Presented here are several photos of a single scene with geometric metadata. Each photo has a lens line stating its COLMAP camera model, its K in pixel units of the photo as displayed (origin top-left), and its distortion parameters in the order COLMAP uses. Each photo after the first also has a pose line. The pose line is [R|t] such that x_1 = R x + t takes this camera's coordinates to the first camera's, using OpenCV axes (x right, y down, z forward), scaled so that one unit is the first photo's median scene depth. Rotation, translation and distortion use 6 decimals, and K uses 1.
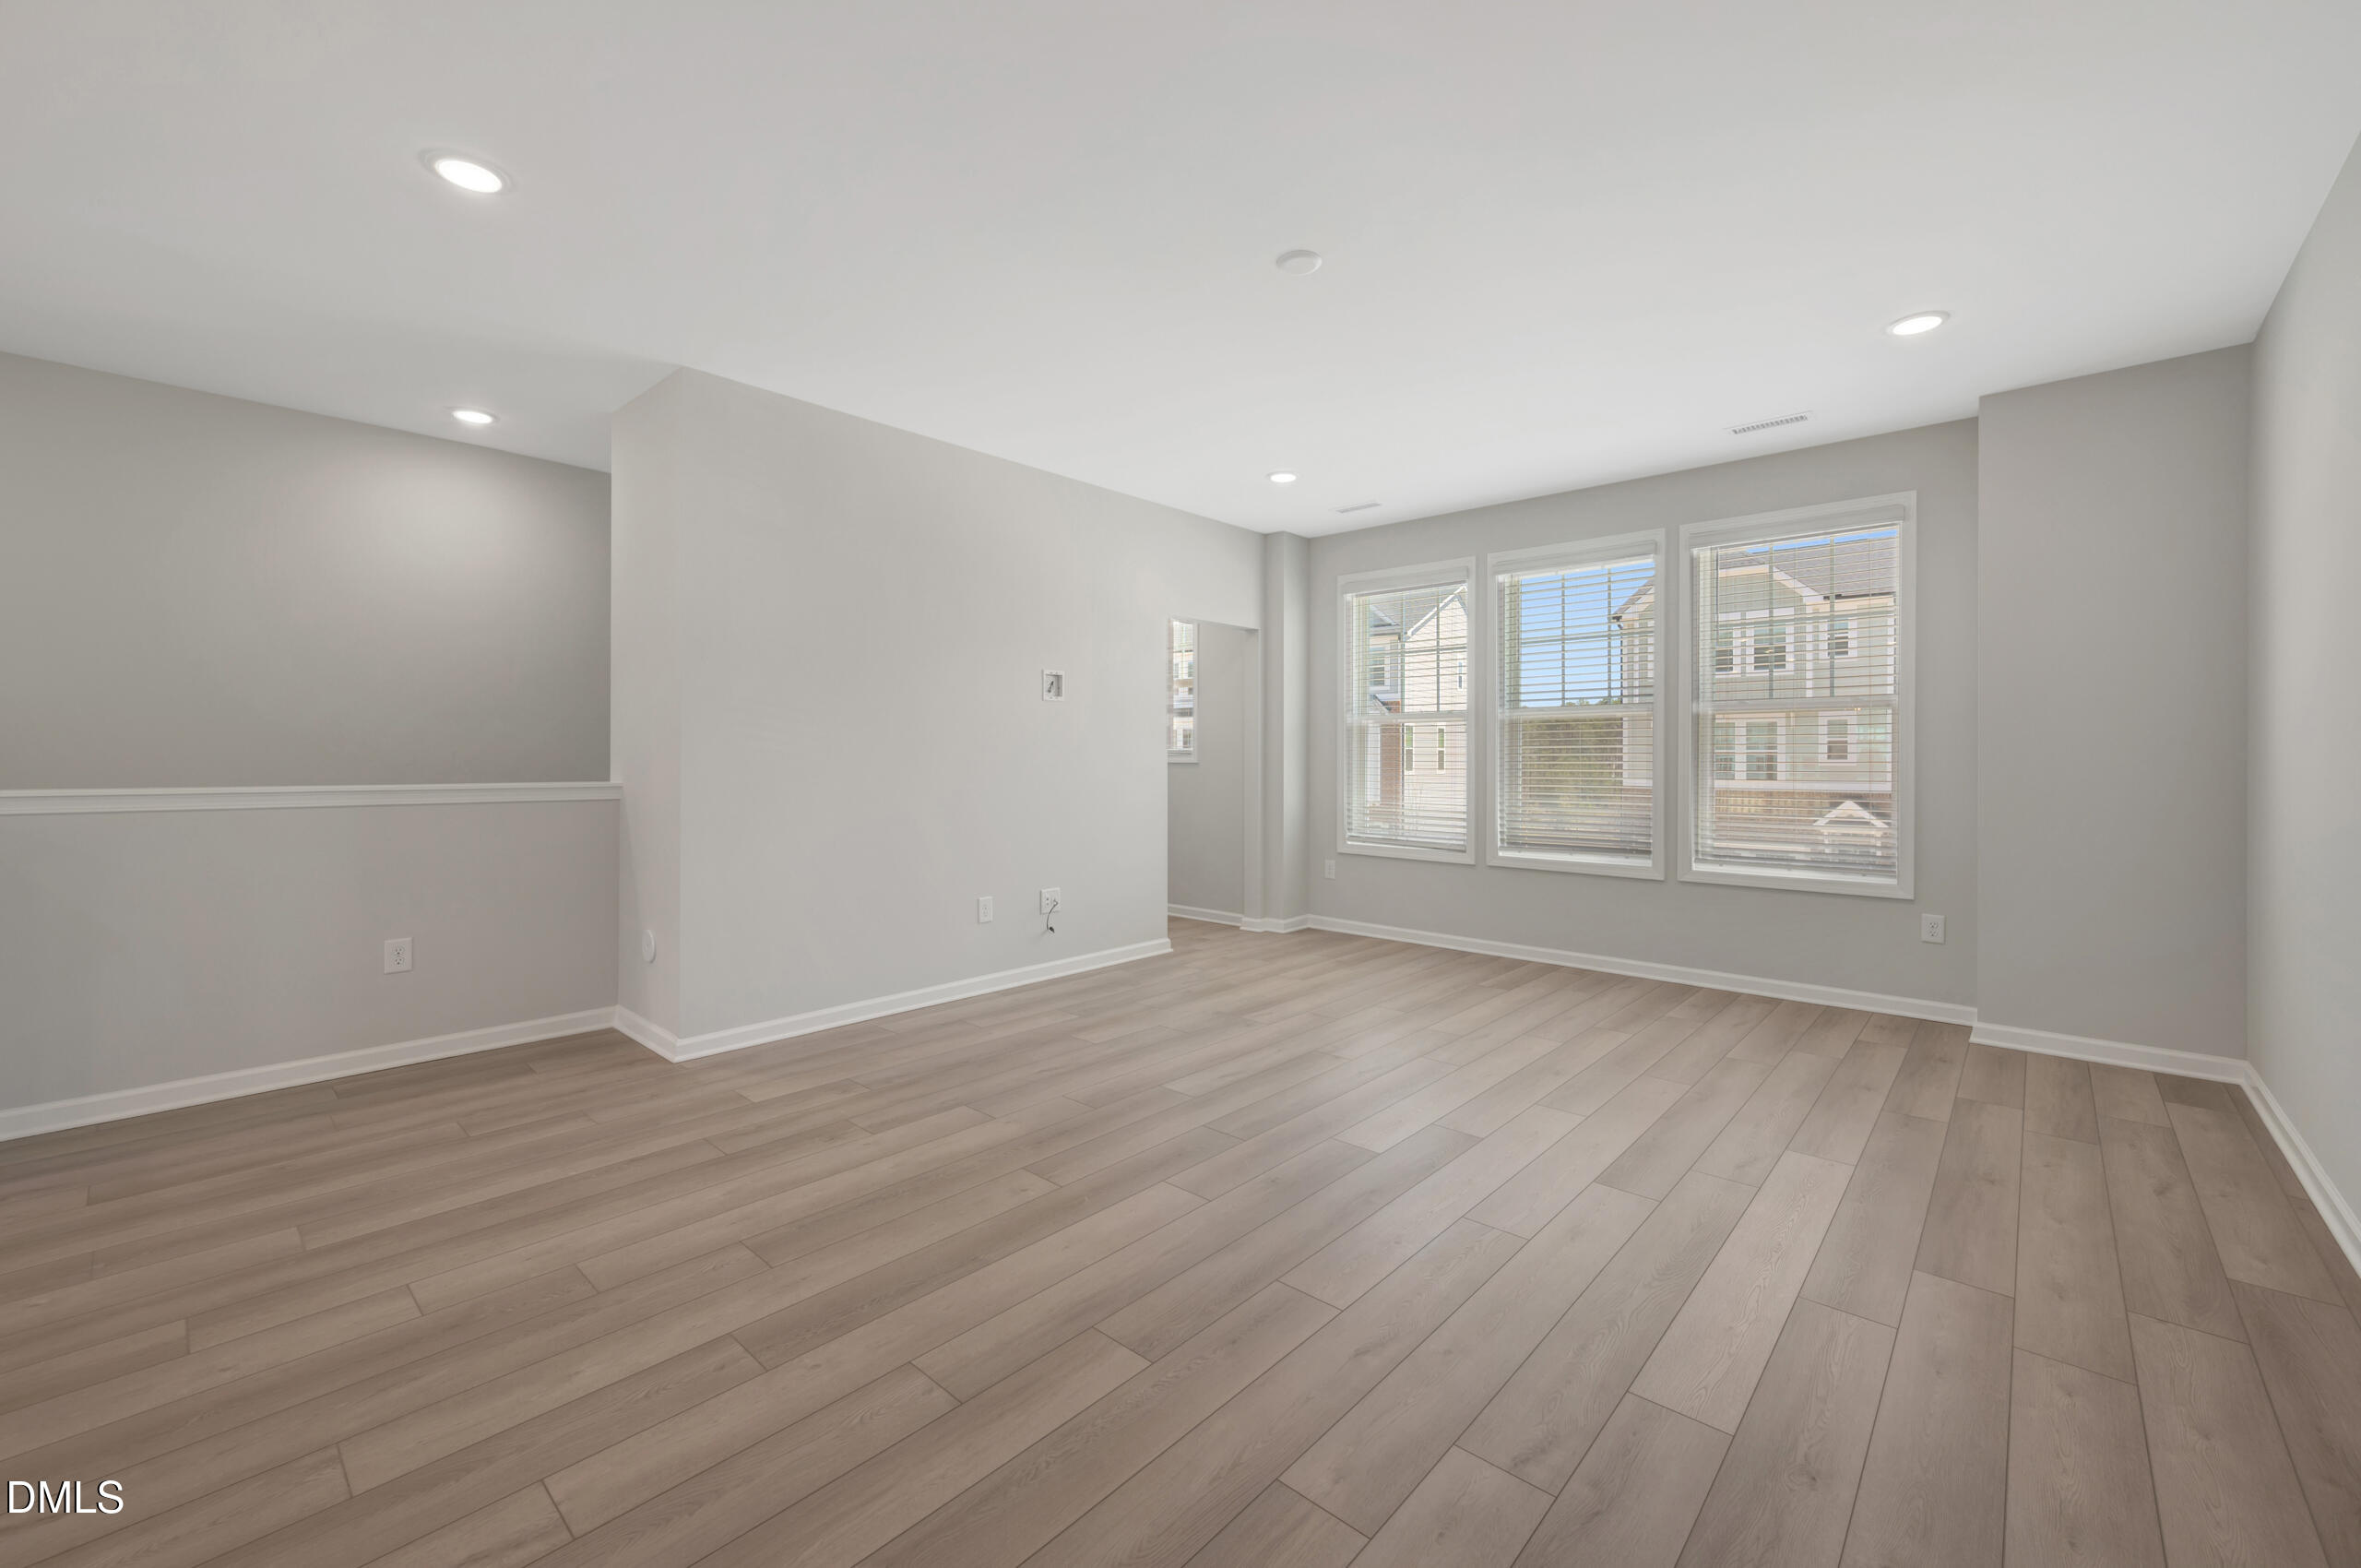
lens RADIAL K [[945.8, 0, 1189.0], [0, 945.8, 779.1], [0, 0, 1]] dist [-0.008271, -0.007956]
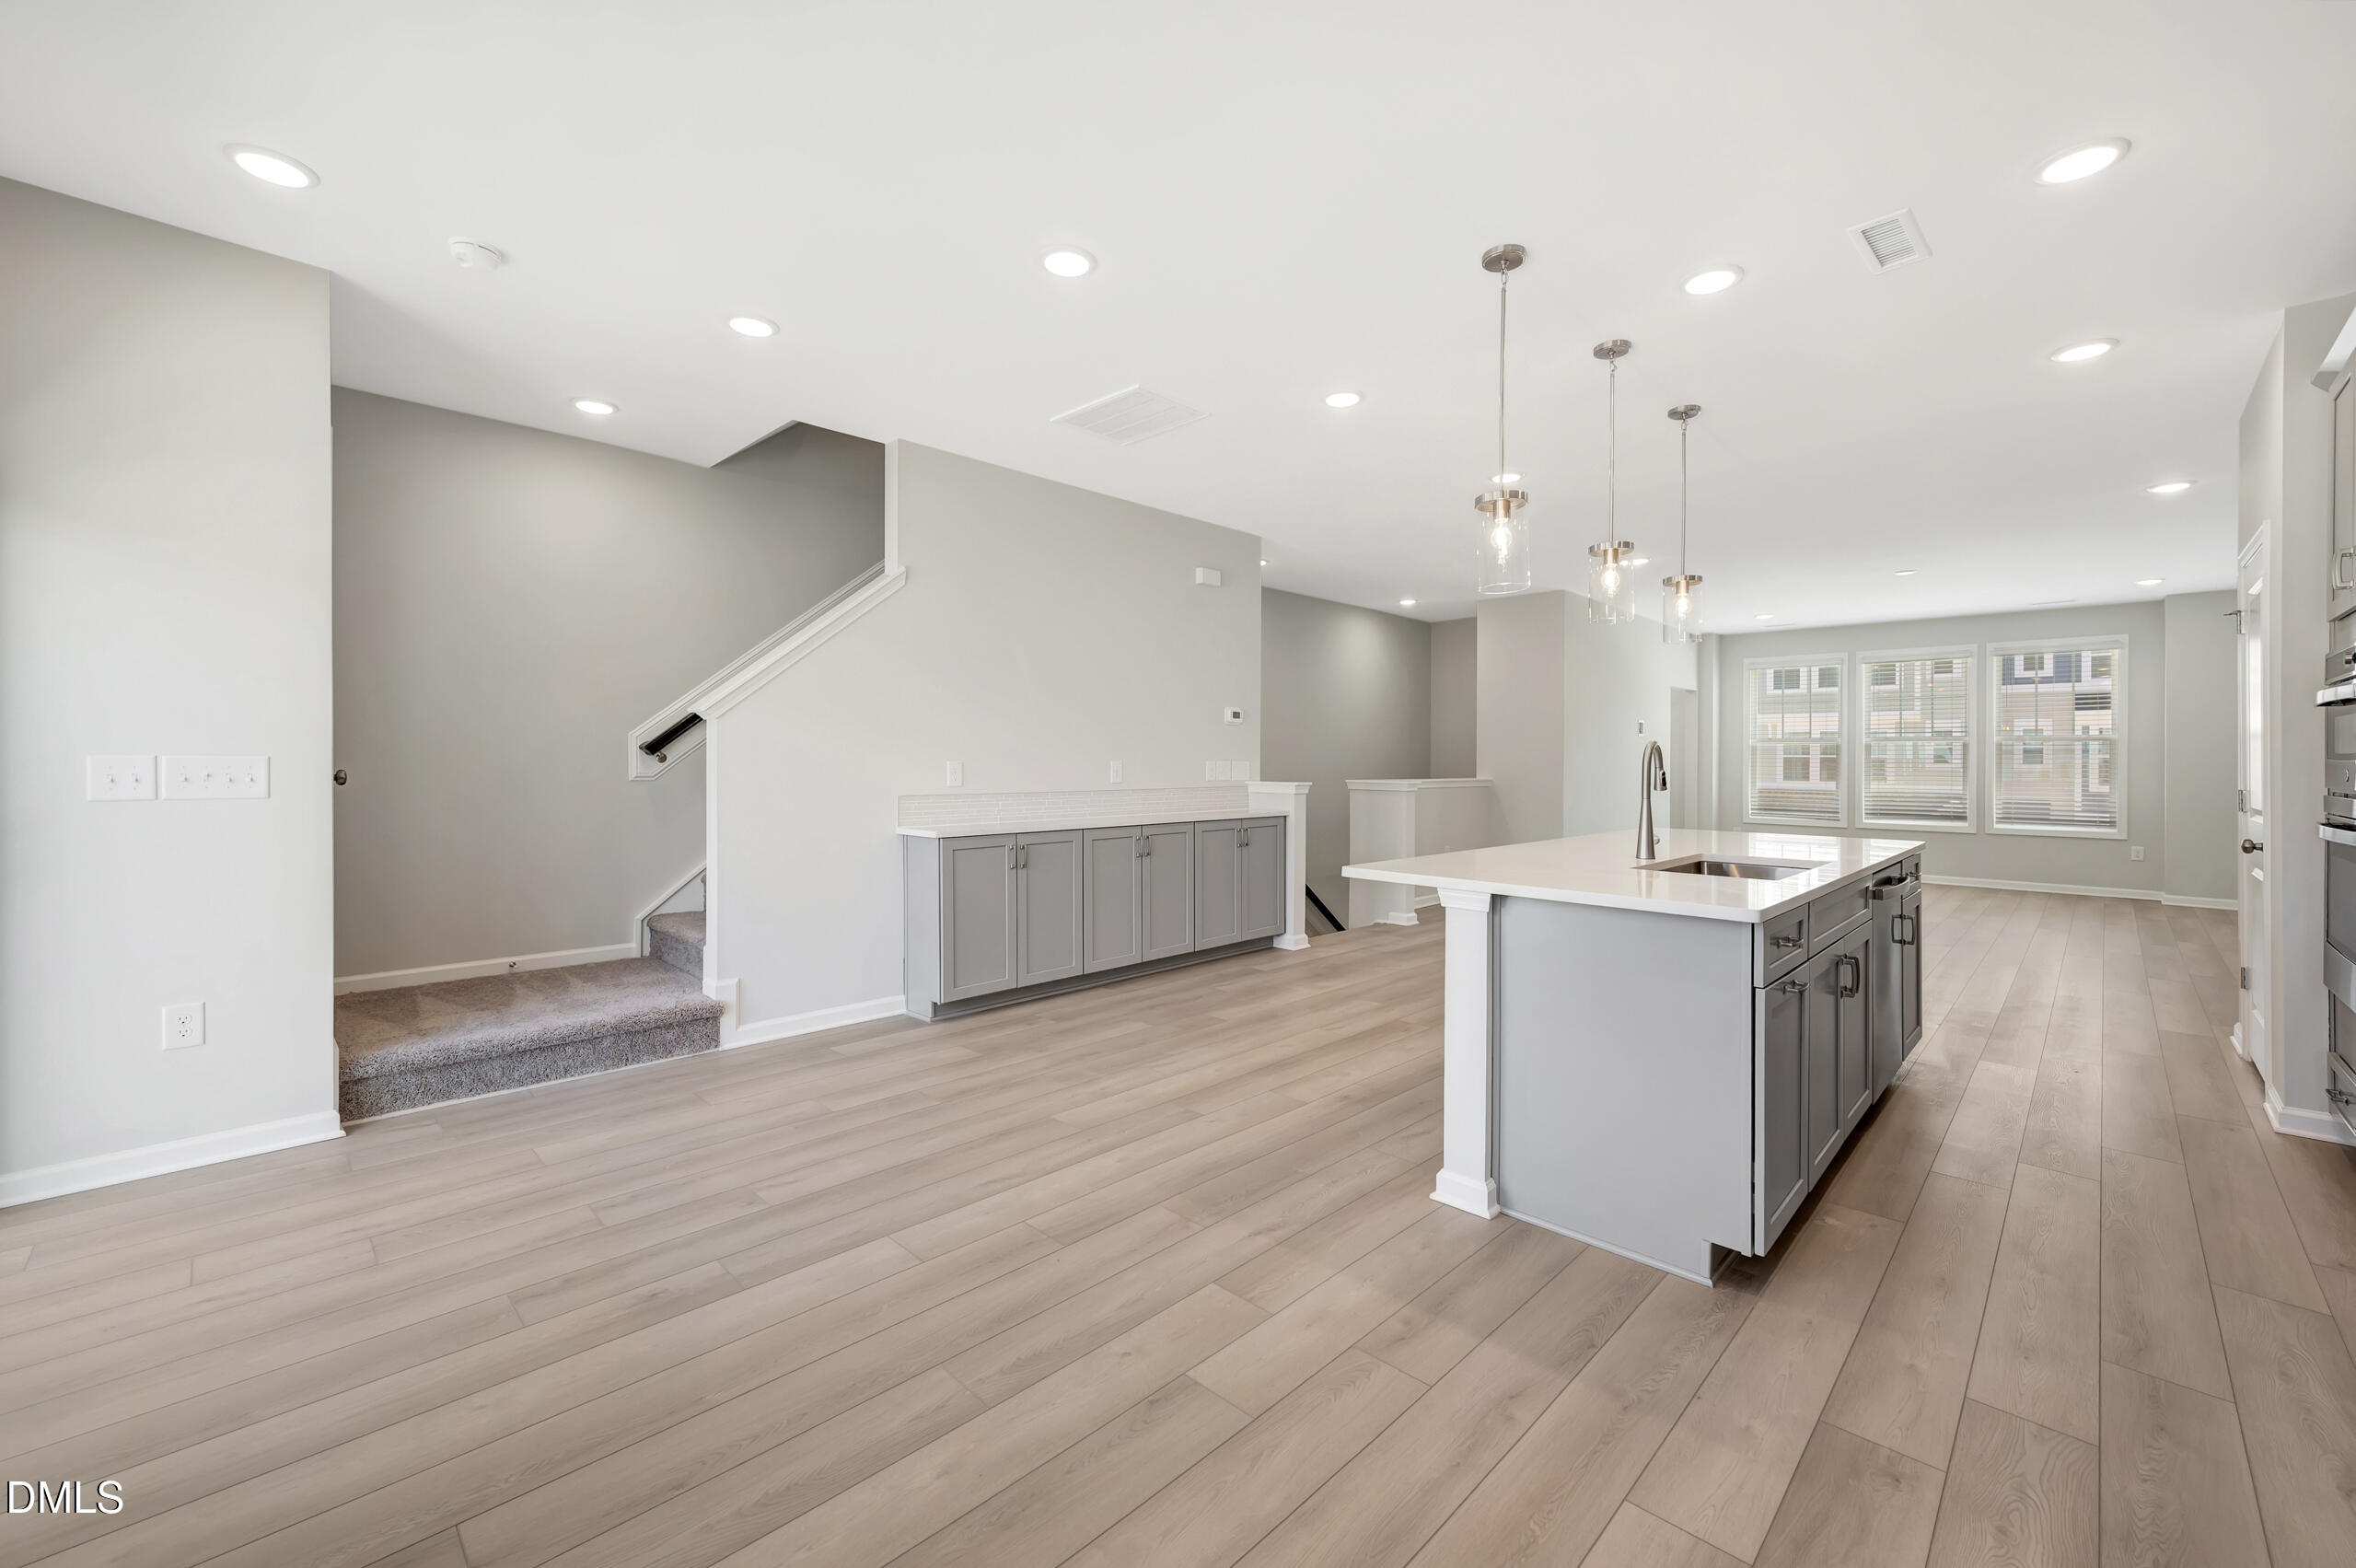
lens RADIAL K [[942.0, 0, 1183.1], [0, 942.0, 768.8], [0, 0, 1]] dist [-0.008455, 0.000016]
pose [[0.999148, 0.003323, -0.041142, -1.045038], [-0.003777, 0.999933, -0.010958, 0.008191], [0.041103, 0.011104, 0.999093, -0.967339]]
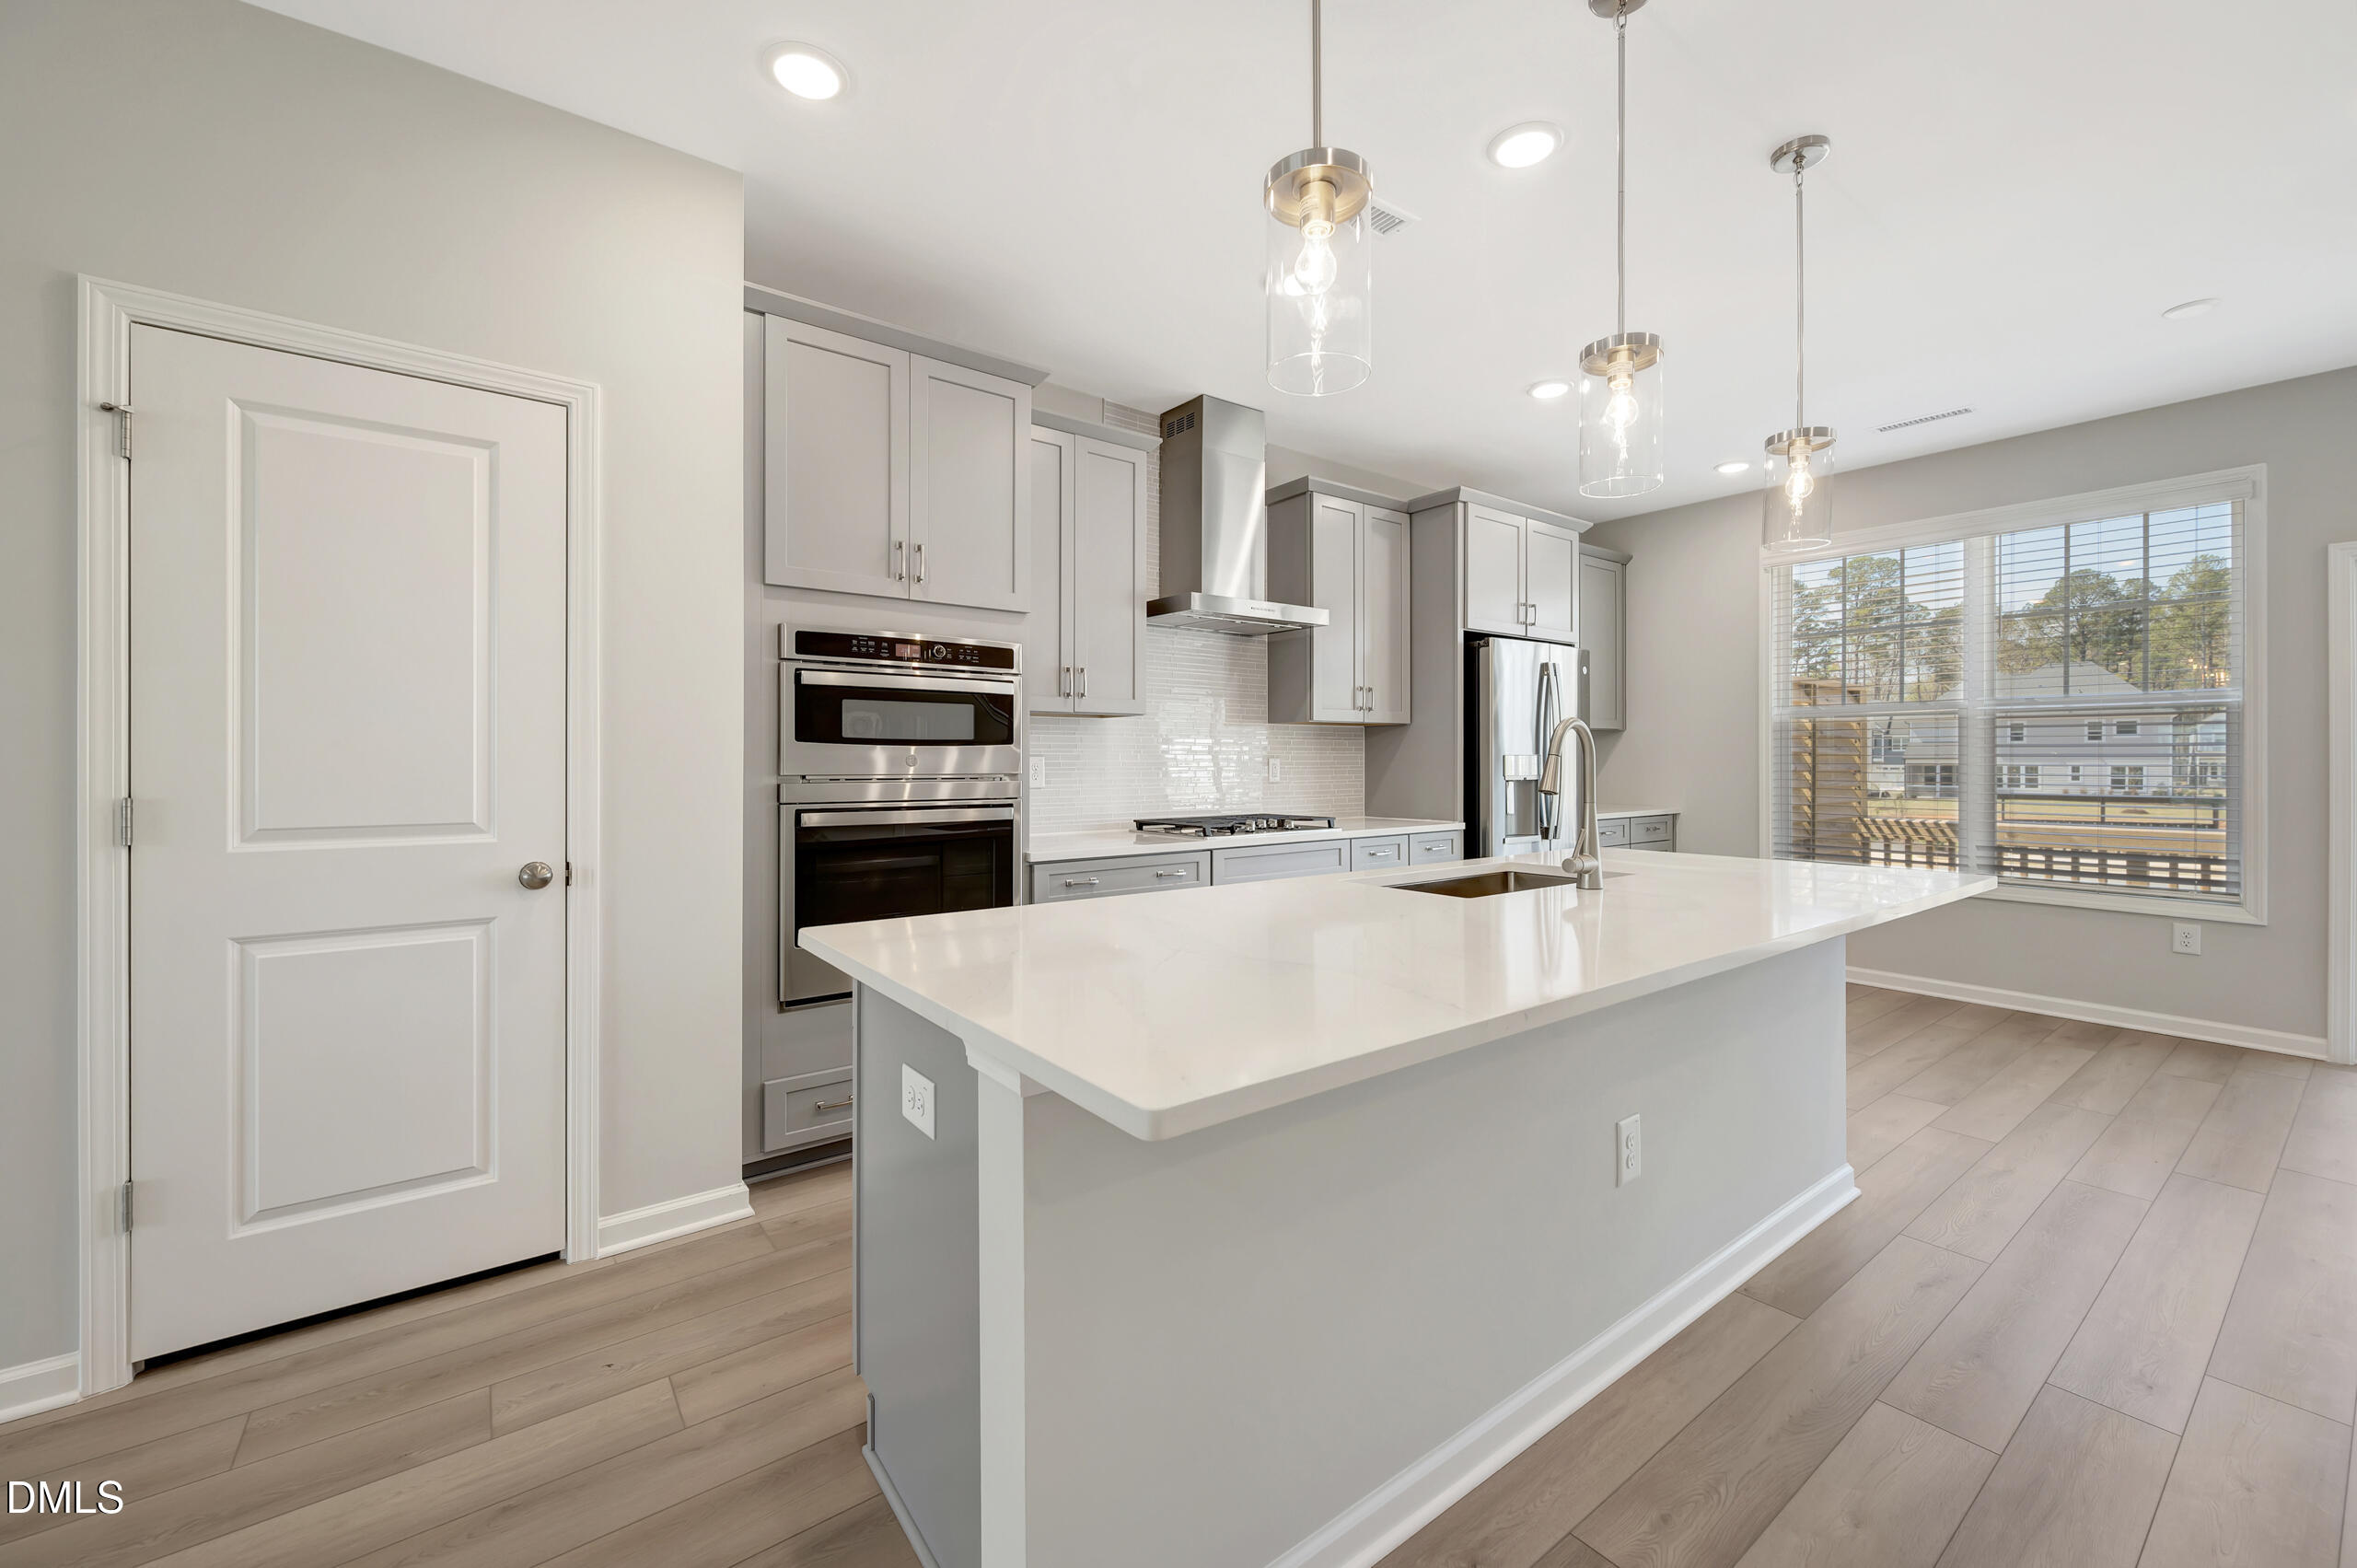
lens RADIAL K [[942.4, 0, 1183.6], [0, 942.4, 768.8], [0, 0, 1]] dist [-0.008455, 0.000016]
pose [[-0.982121, -0.001937, 0.188239, -0.651008], [0.002810, 0.999685, 0.024945, -0.007204], [-0.188228, 0.025028, -0.981806, 0.159657]]
